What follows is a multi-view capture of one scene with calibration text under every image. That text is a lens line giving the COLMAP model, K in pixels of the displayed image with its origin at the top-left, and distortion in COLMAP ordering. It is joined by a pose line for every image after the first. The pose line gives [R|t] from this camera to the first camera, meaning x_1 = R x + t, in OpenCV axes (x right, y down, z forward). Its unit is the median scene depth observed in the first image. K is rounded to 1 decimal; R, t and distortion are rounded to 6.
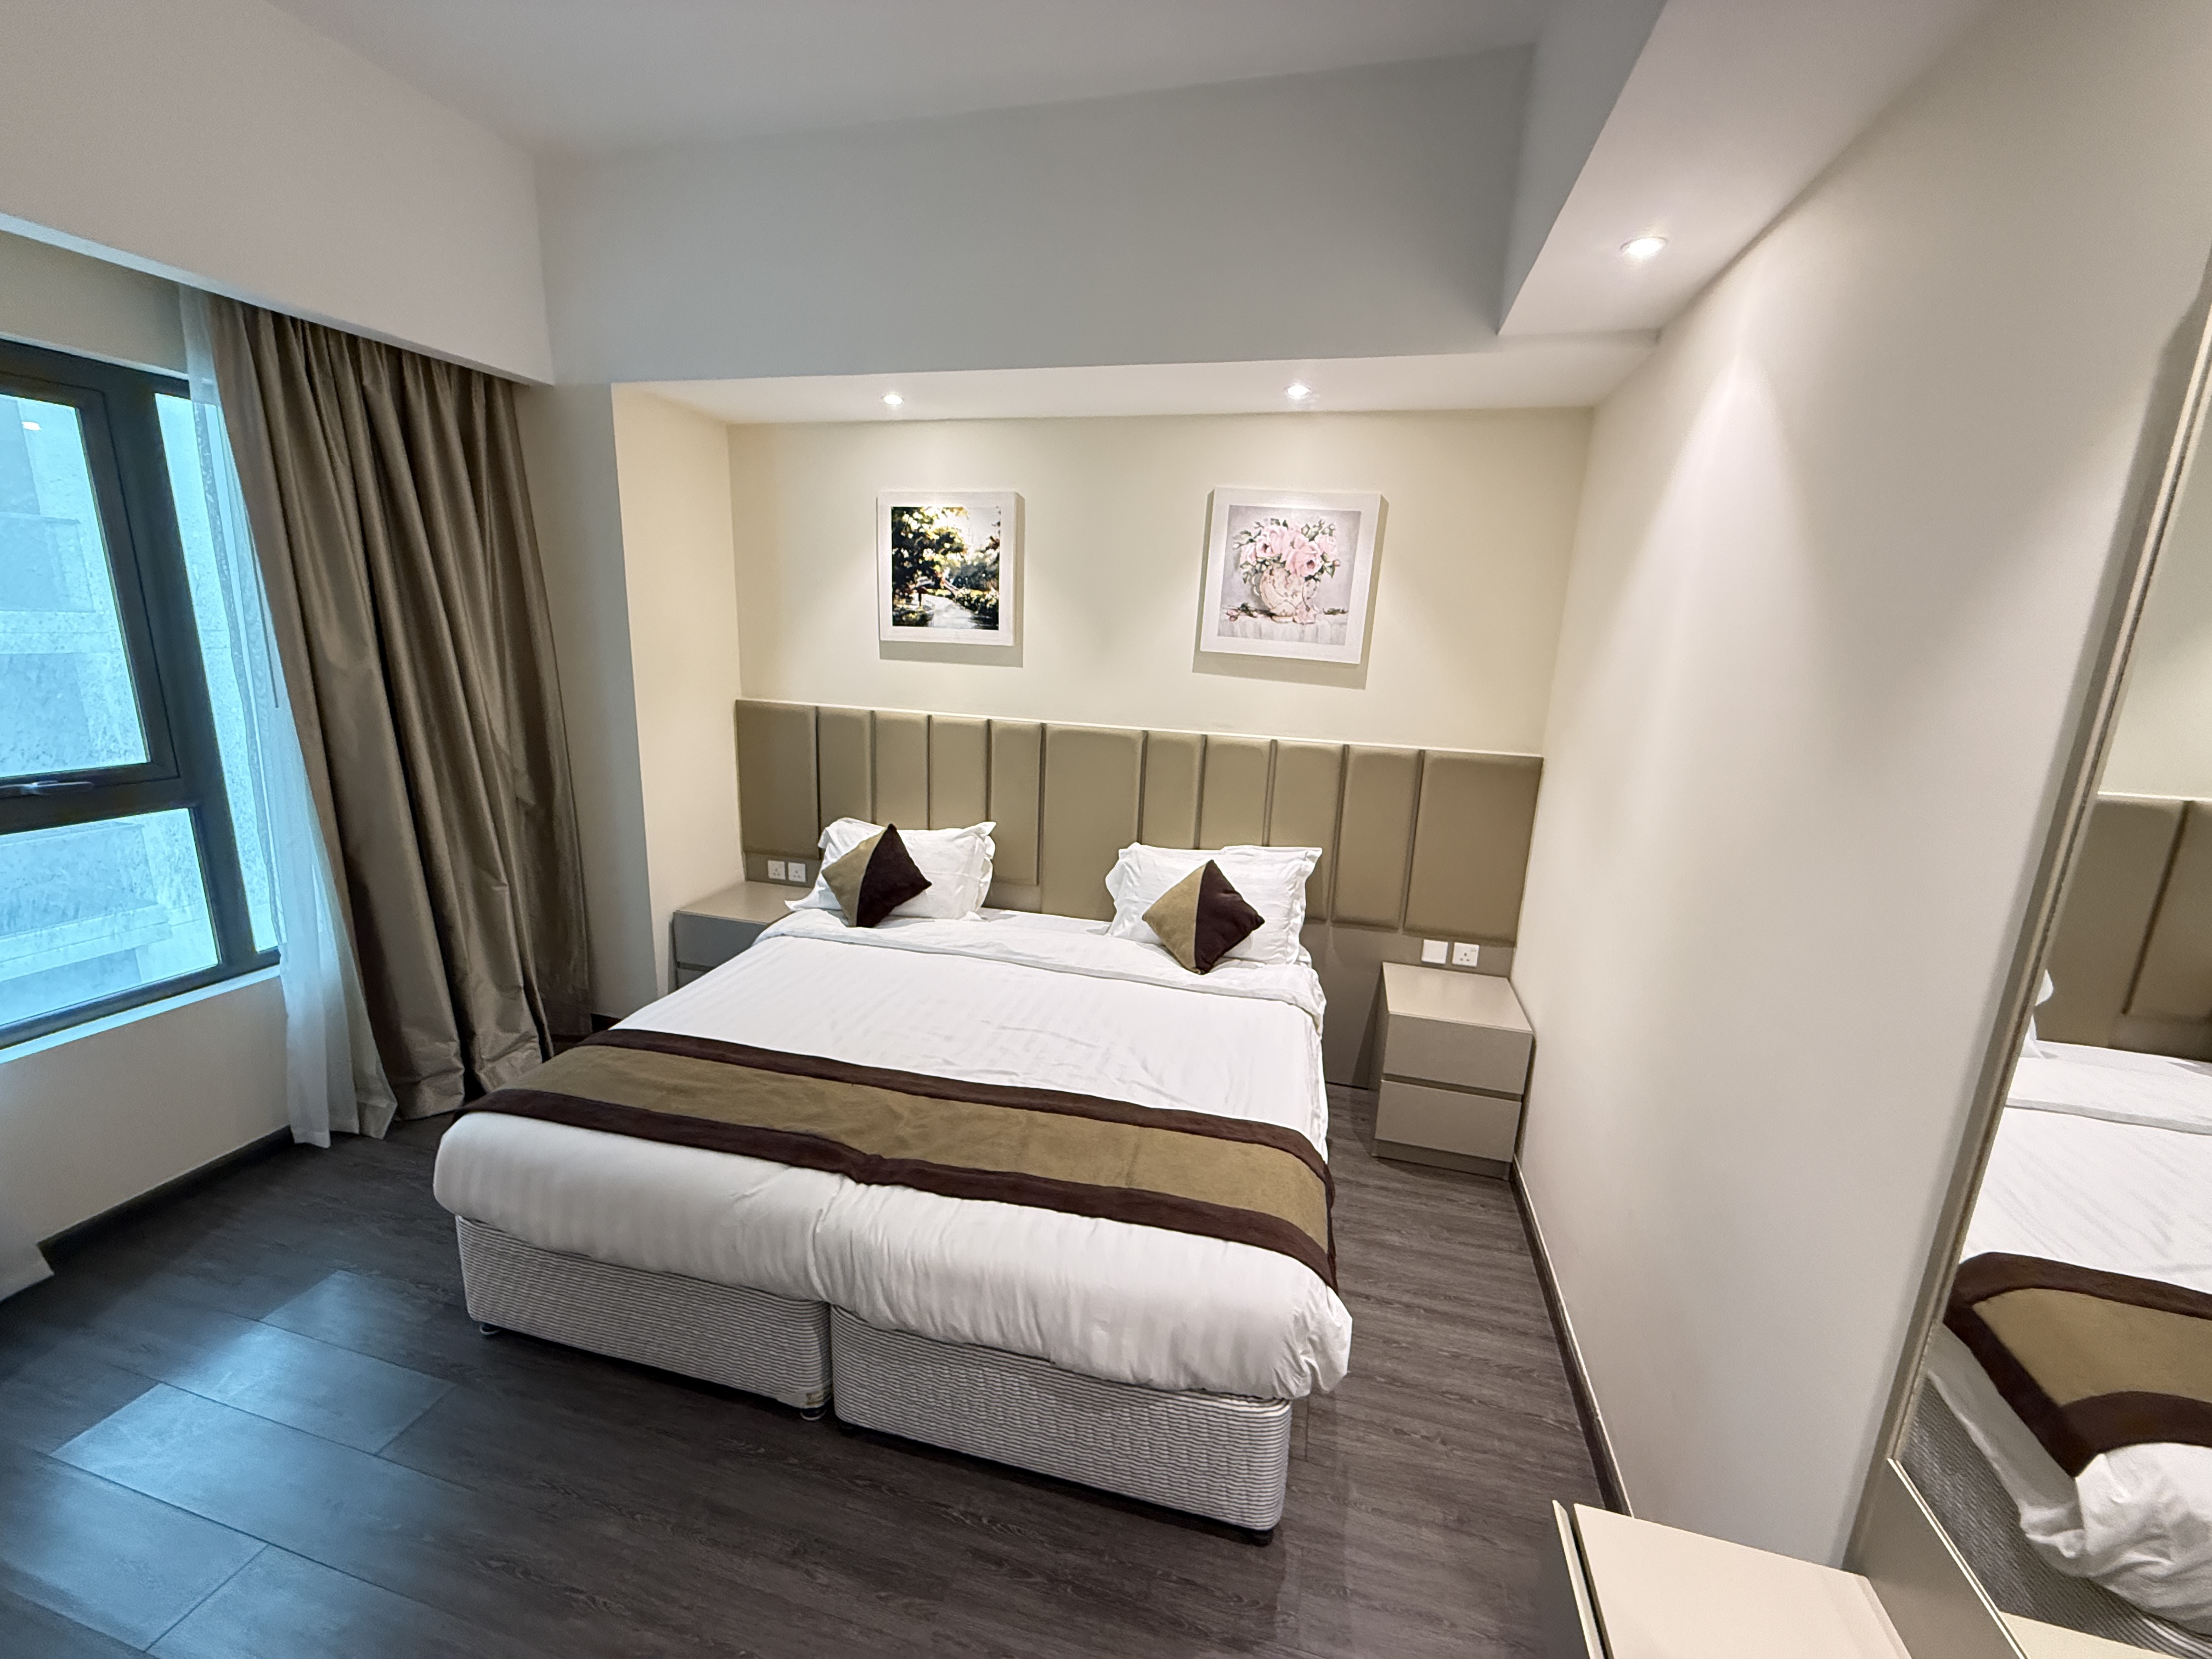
lens RADIAL K [[887.3, 0, 1106.5], [0, 887.3, 830.5], [0, 0, 1]] dist [-0.010682, -0.000410]
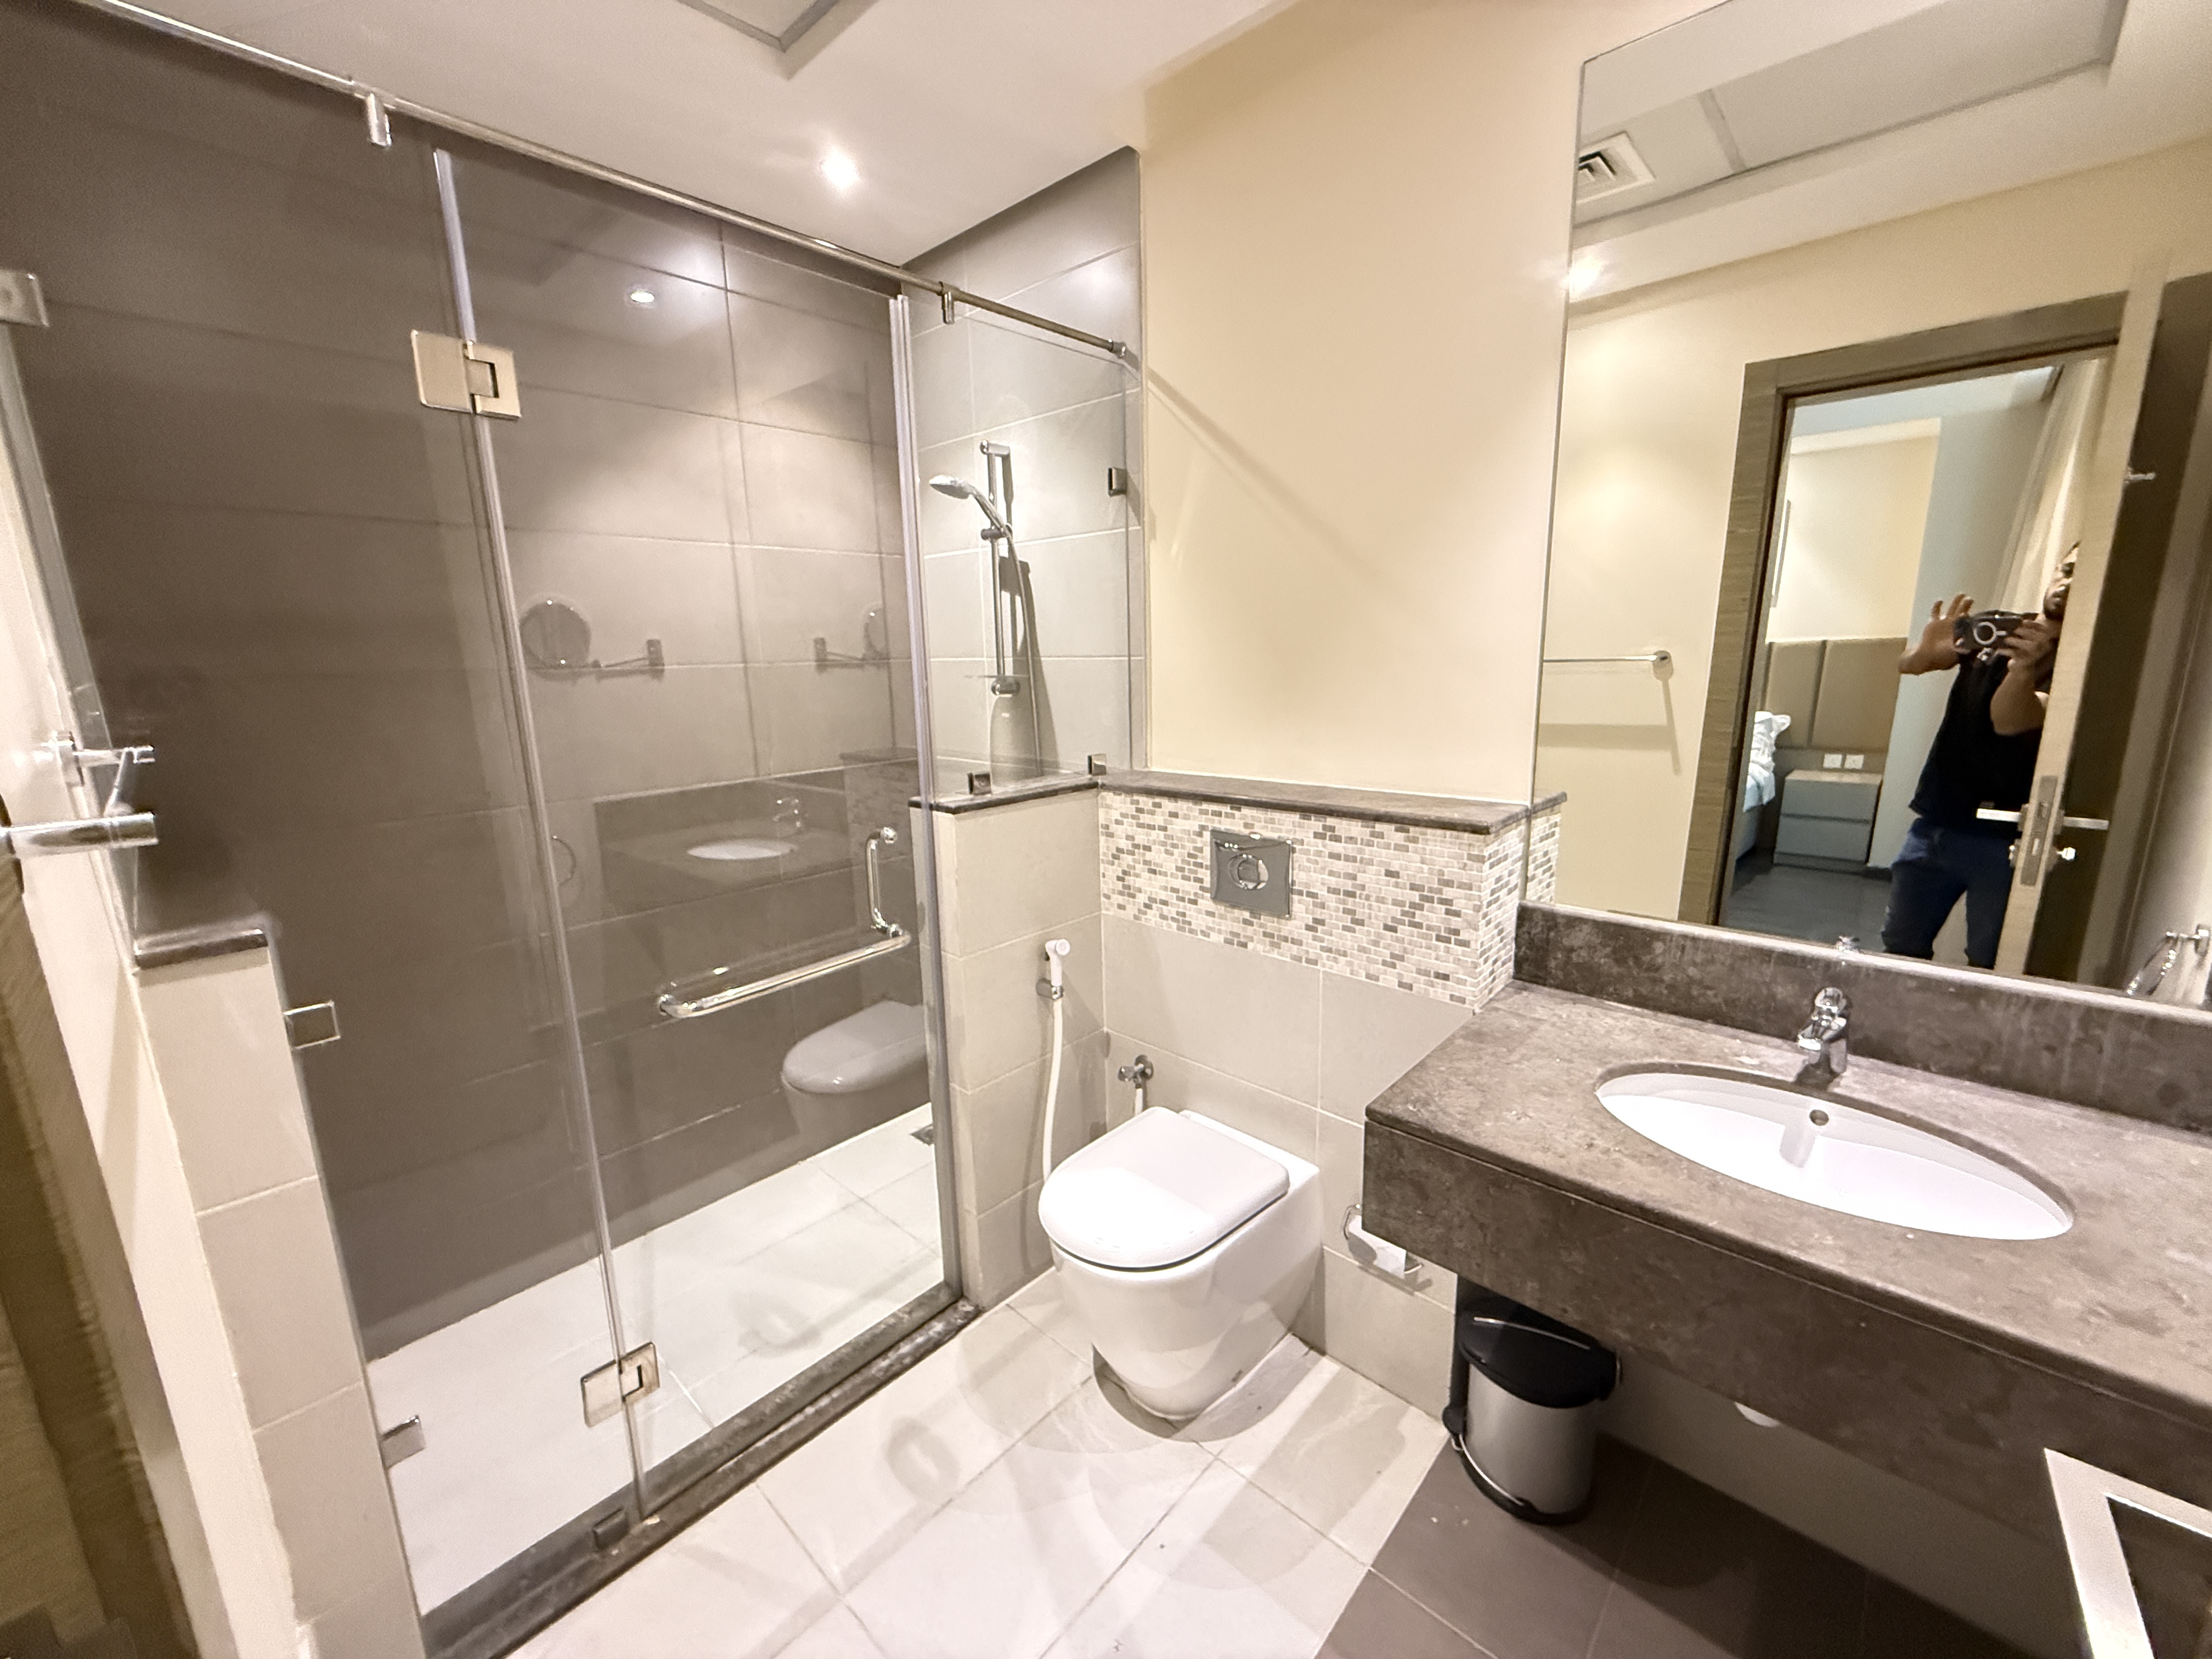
lens RADIAL K [[887.3, 0, 1109.2], [0, 887.3, 831.9], [0, 0, 1]] dist [-0.010682, -0.000410]
pose [[0.881251, 0.056007, -0.469319, -0.056308], [-0.065530, 0.997843, -0.003967, 0.379664], [0.468085, 0.034251, 0.883020, -1.174664]]
